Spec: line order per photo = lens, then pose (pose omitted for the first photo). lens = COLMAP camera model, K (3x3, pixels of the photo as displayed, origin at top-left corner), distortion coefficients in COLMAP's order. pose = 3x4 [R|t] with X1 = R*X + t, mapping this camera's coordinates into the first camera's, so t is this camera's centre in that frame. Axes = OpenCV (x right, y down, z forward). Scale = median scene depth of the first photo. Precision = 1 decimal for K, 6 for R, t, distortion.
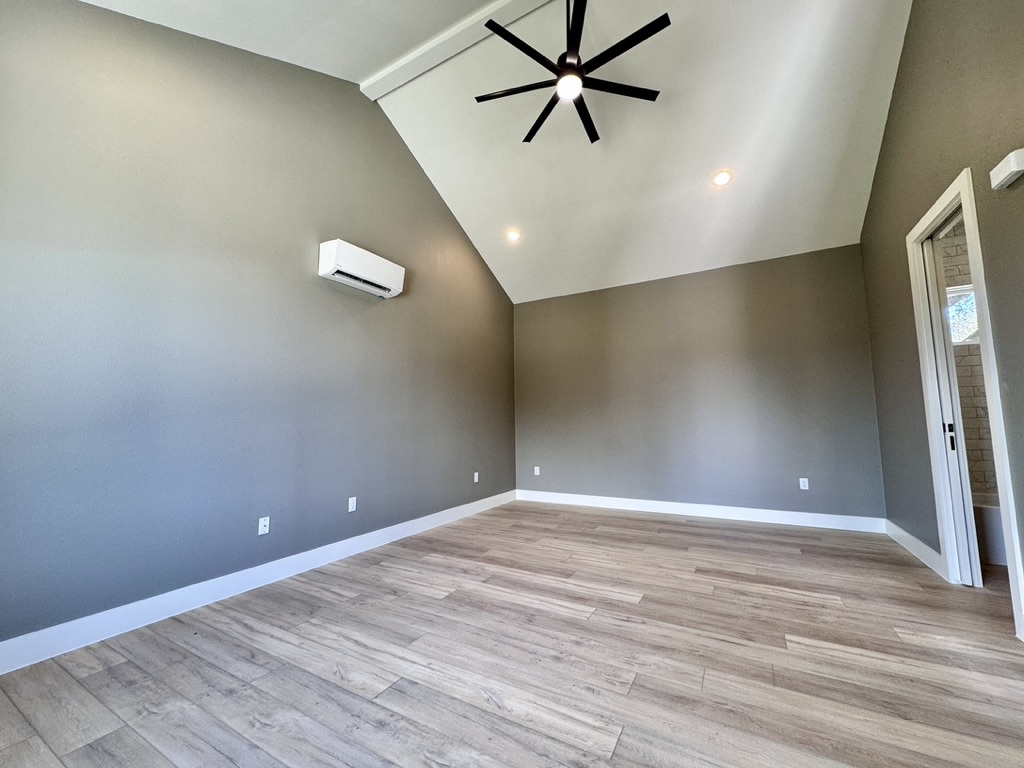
lens RADIAL K [[407.1, 0, 510.8], [0, 407.1, 382.8], [0, 0, 1]] dist [-0.002691, 0.000937]
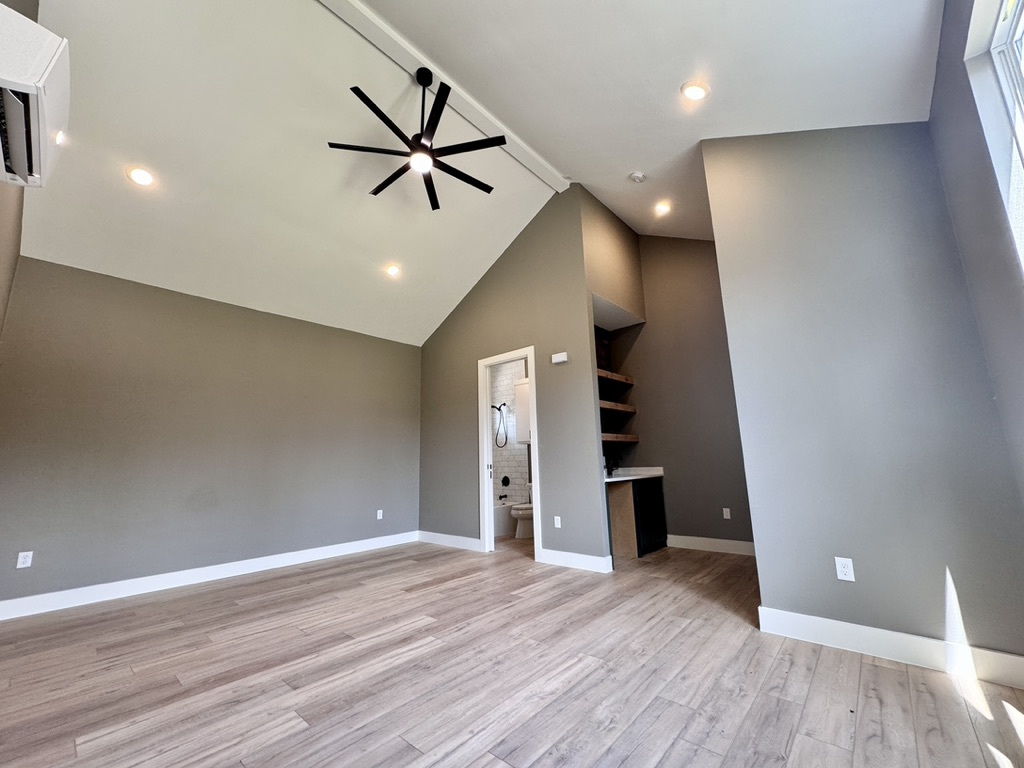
lens RADIAL K [[407.1, 0, 512.1], [0, 407.1, 376.6], [0, 0, 1]] dist [-0.002691, 0.000937]
pose [[0.207977, 0.205291, 0.956348, -0.804091], [-0.073626, 0.978239, -0.193979, 0.063304], [-0.975359, -0.030069, 0.218566, 0.498646]]
